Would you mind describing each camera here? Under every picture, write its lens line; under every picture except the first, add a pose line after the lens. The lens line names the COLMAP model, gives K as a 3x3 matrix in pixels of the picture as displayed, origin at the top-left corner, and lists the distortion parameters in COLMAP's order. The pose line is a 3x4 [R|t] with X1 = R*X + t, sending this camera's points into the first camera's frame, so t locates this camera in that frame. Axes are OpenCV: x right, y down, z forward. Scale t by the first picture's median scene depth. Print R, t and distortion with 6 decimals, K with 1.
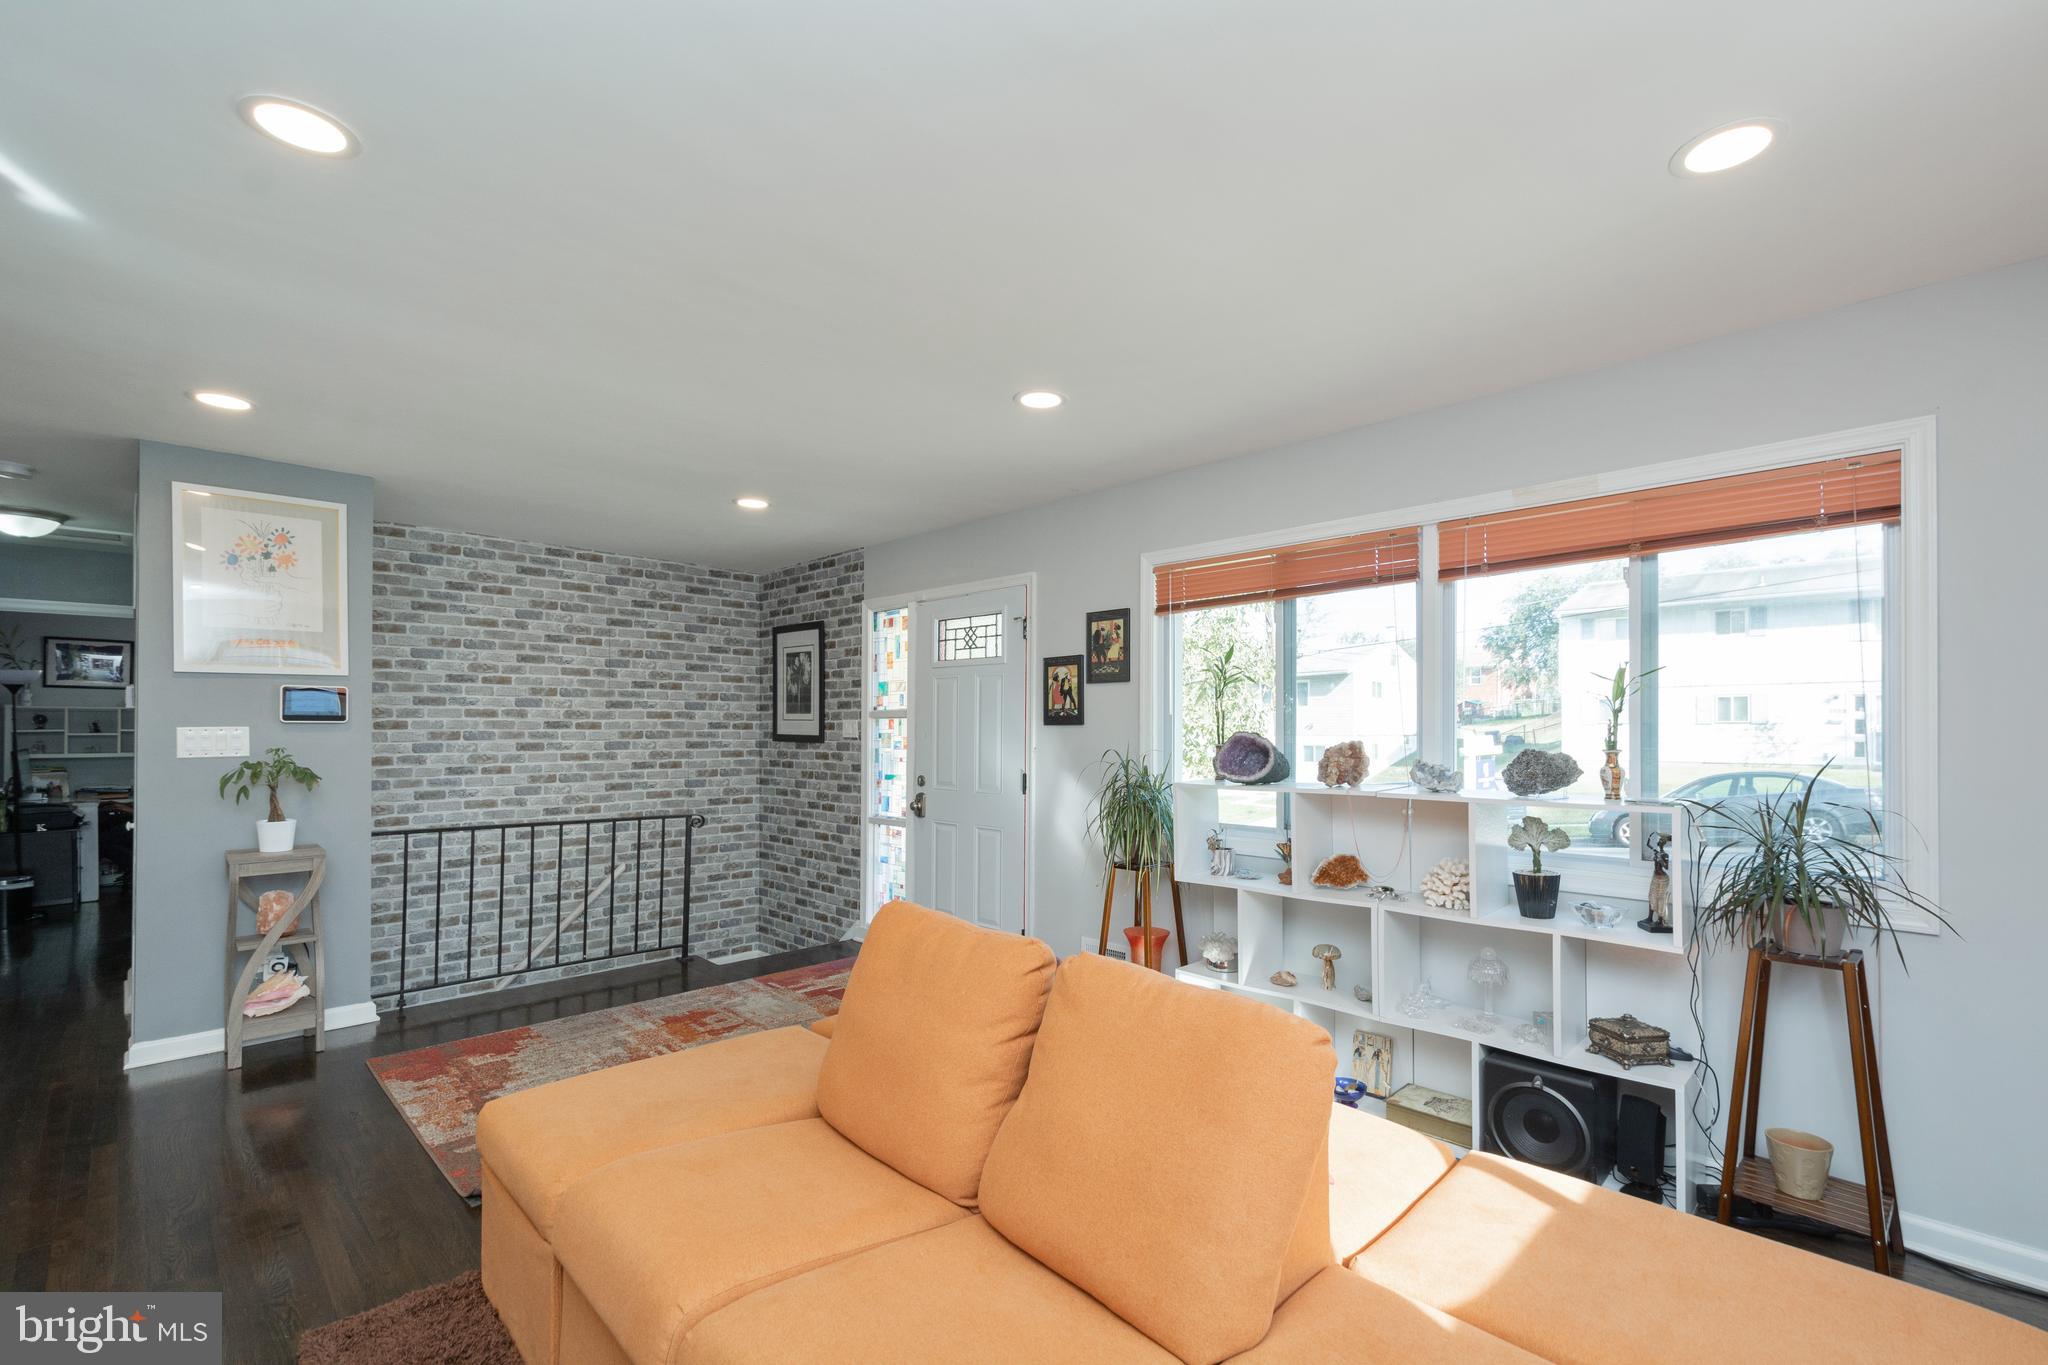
lens RADIAL K [[896.2, 0, 1049.3], [0, 896.2, 722.8], [0, 0, 1]] dist [0.002224, 0.000358]
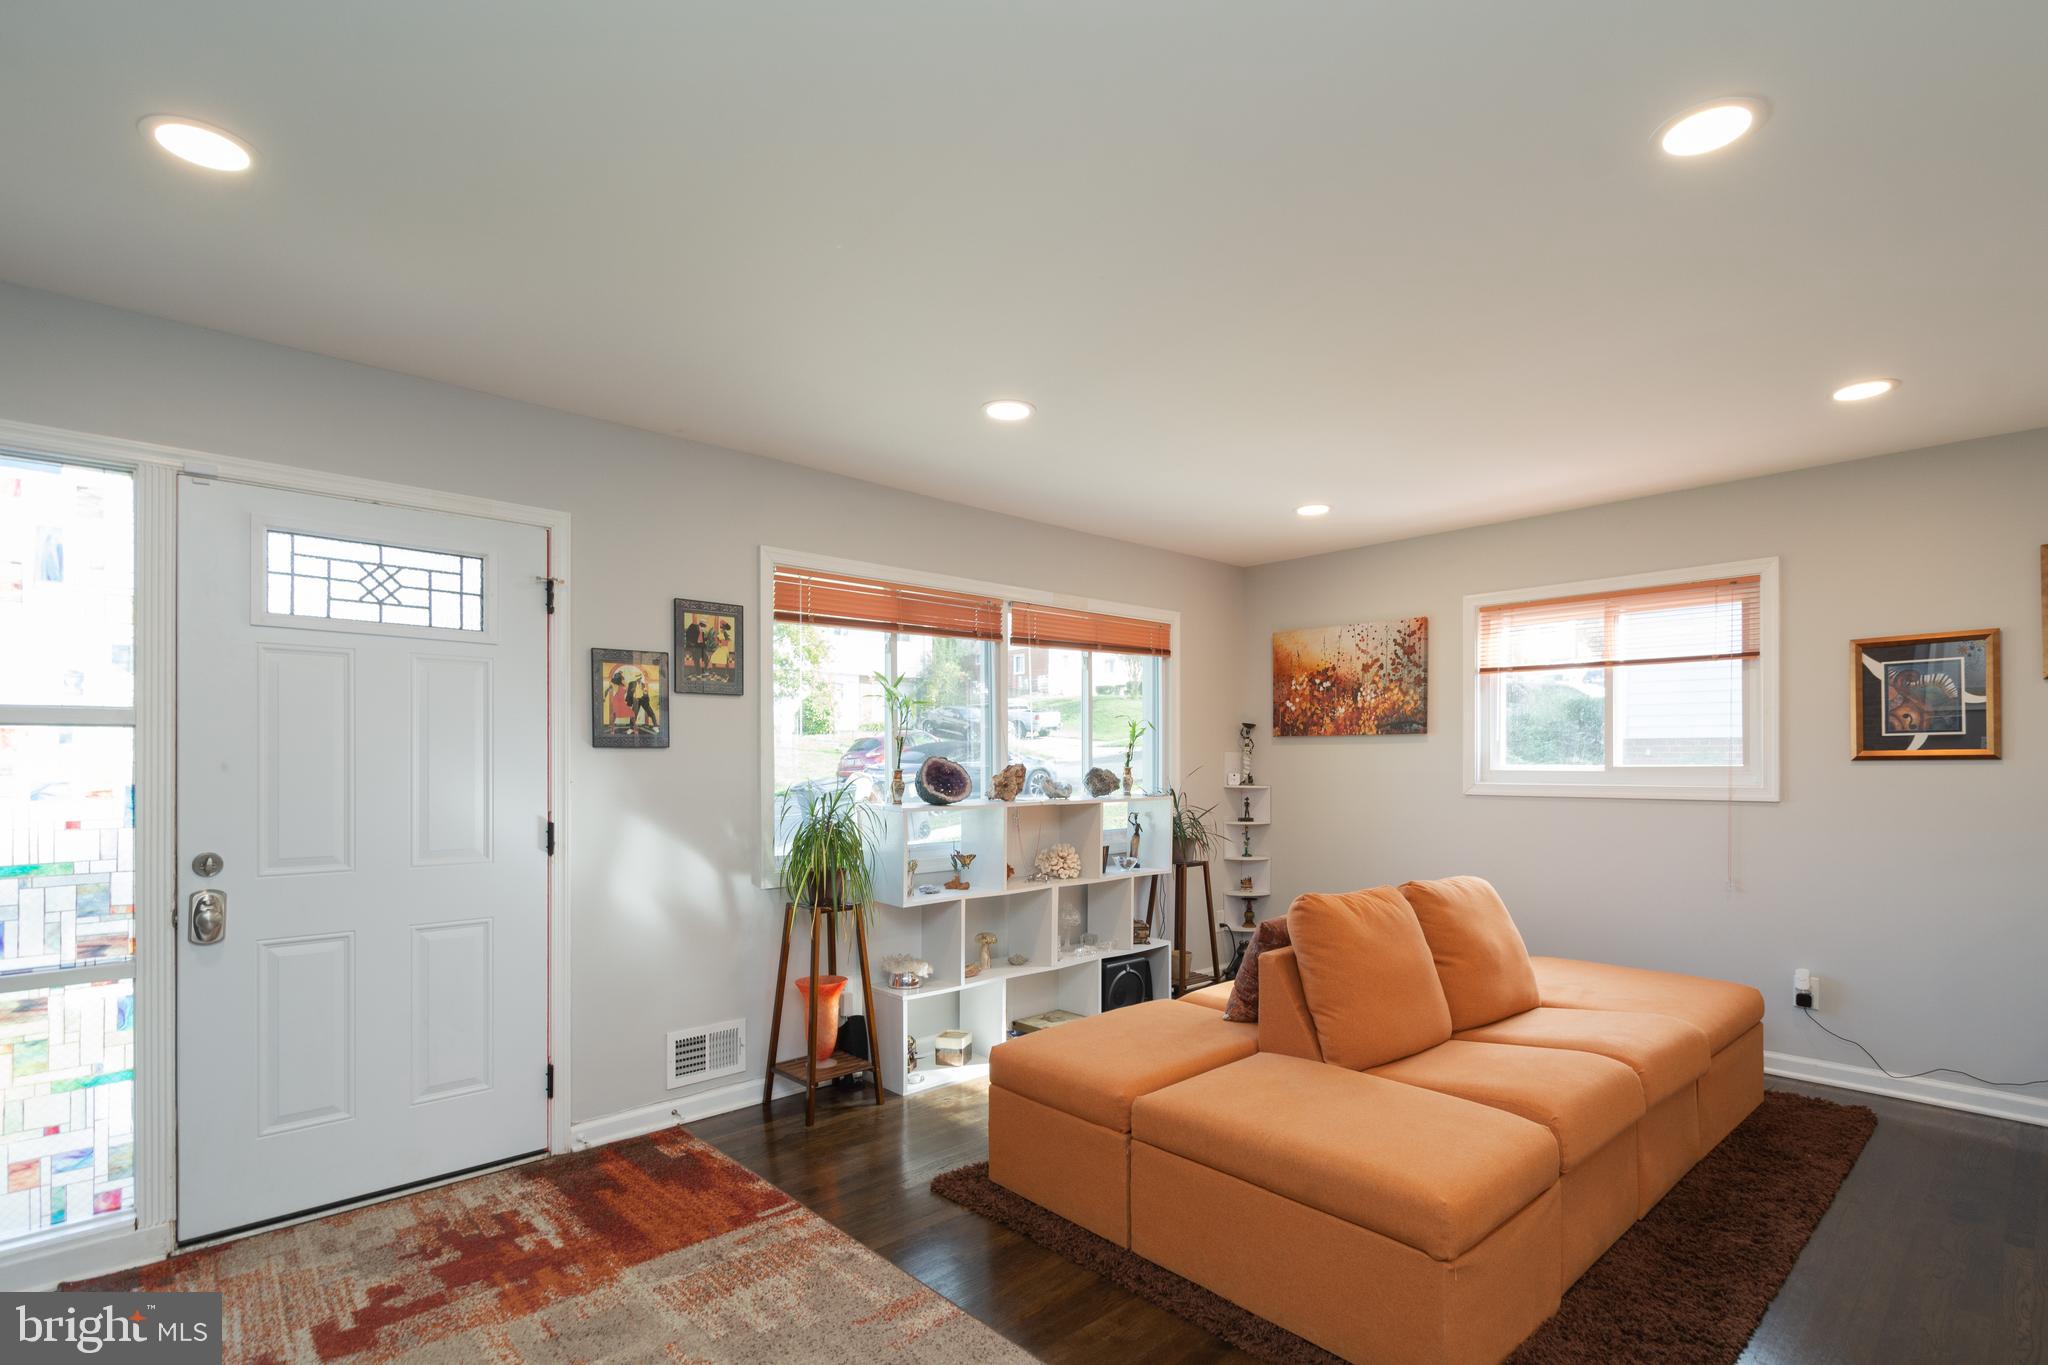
lens RADIAL K [[976.0, 0, 1050.0], [0, 976.0, 762.1], [0, 0, 1]] dist [0.003401, -0.000240]
pose [[0.033189, -0.005637, 0.999433, -0.607514], [-0.006560, 0.999961, 0.005858, 0.005849], [-0.999428, -0.006751, 0.033150, 0.526996]]
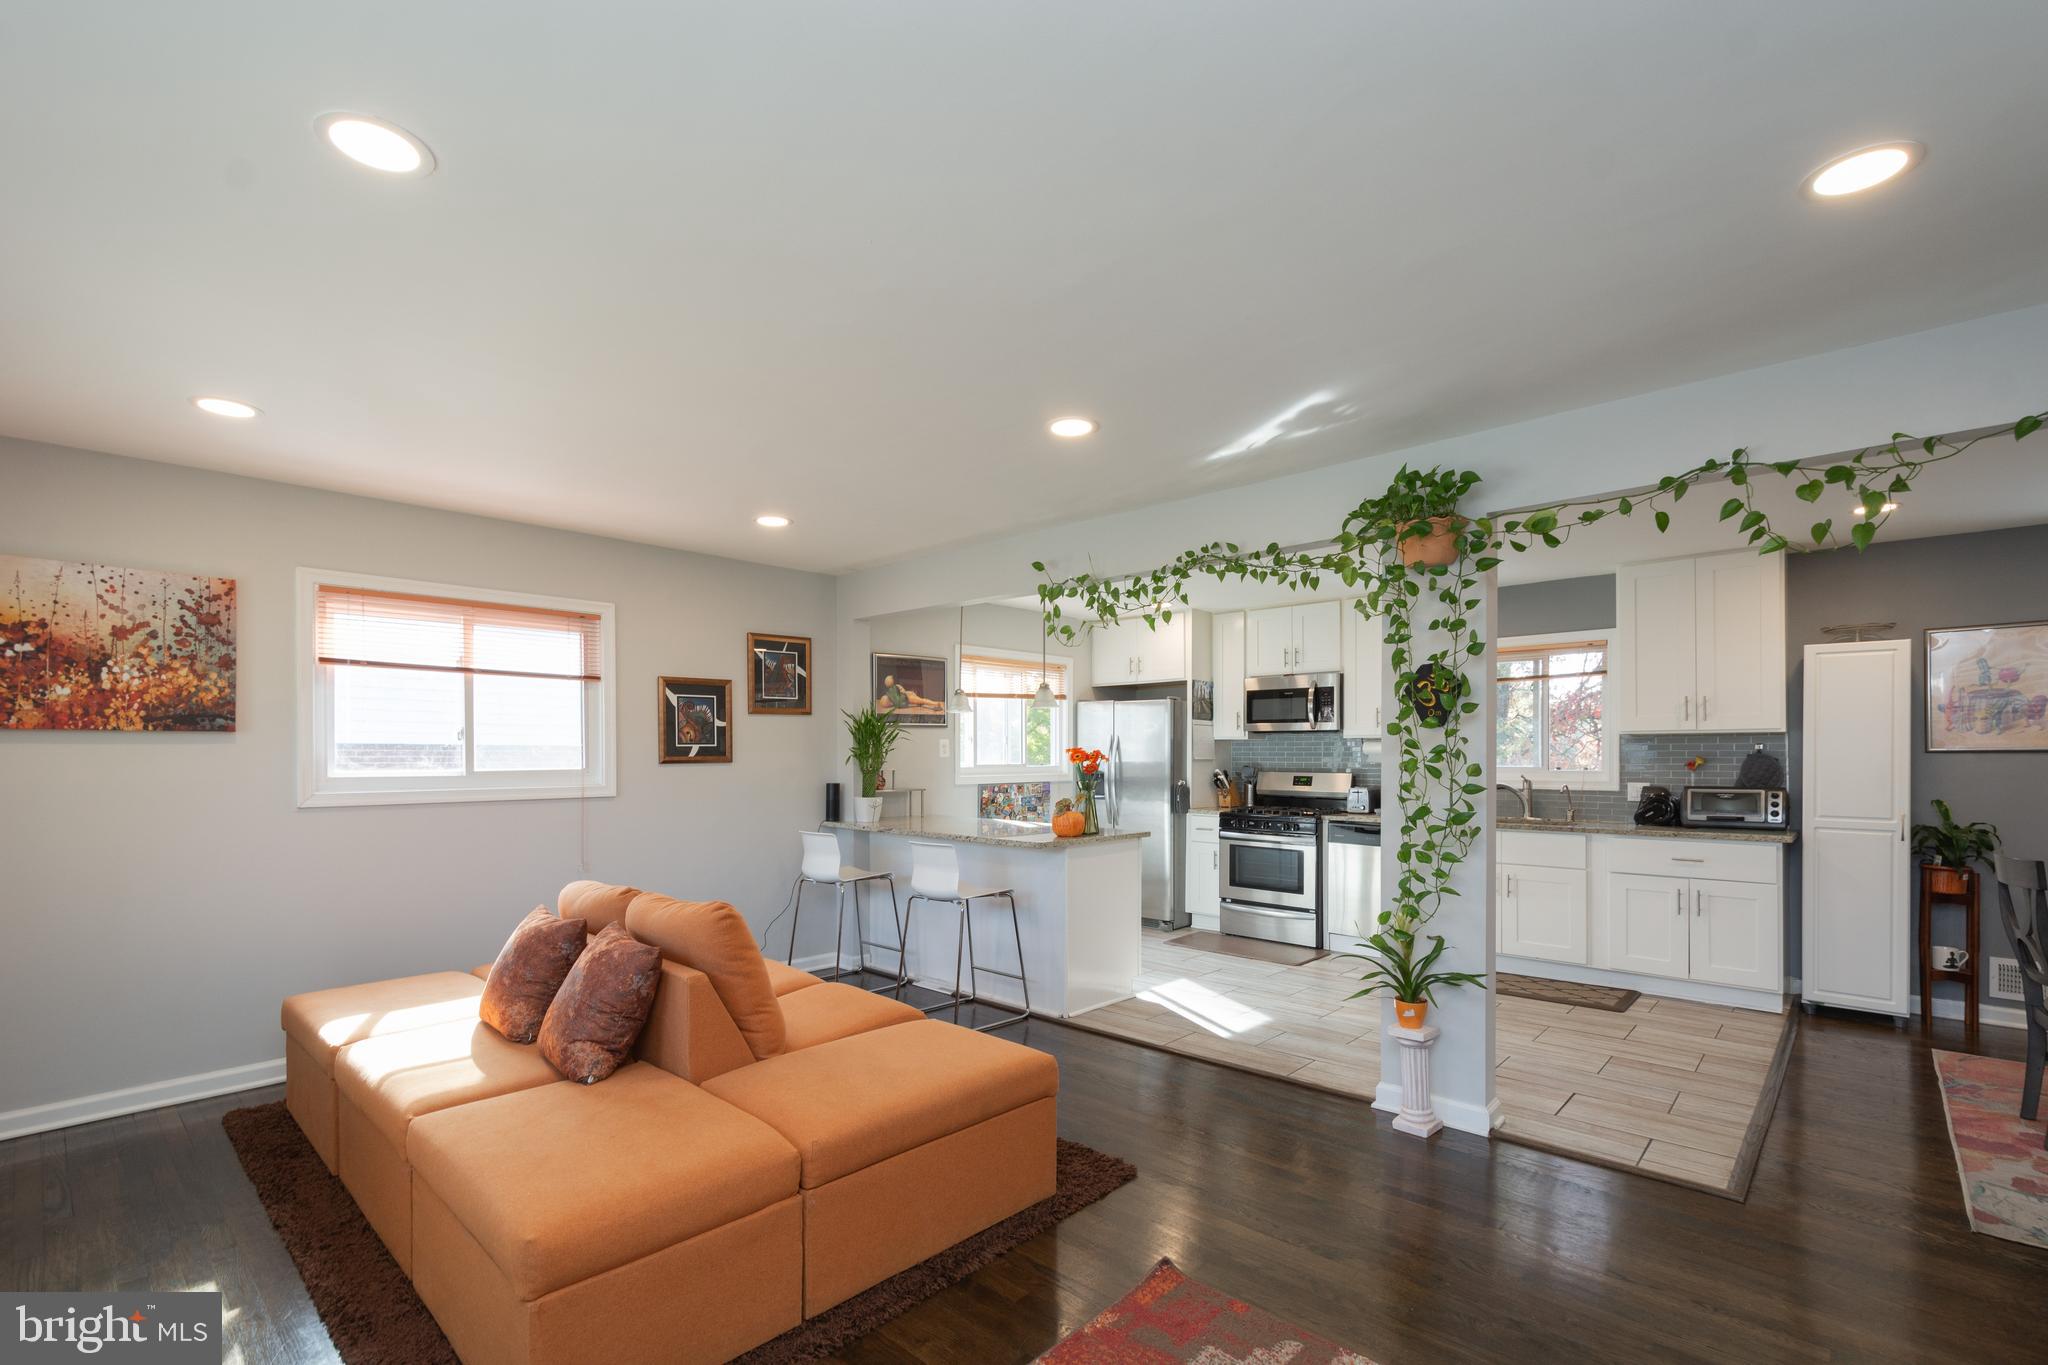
lens RADIAL K [[909.5, 0, 1041.7], [0, 909.5, 758.1], [0, 0, 1]] dist [0.000797, -0.000192]
pose [[-0.999327, 0.001057, -0.036670, -0.224656], [0.001360, 0.999965, -0.008242, 0.007384], [0.036660, -0.008286, -0.999293, 0.895737]]
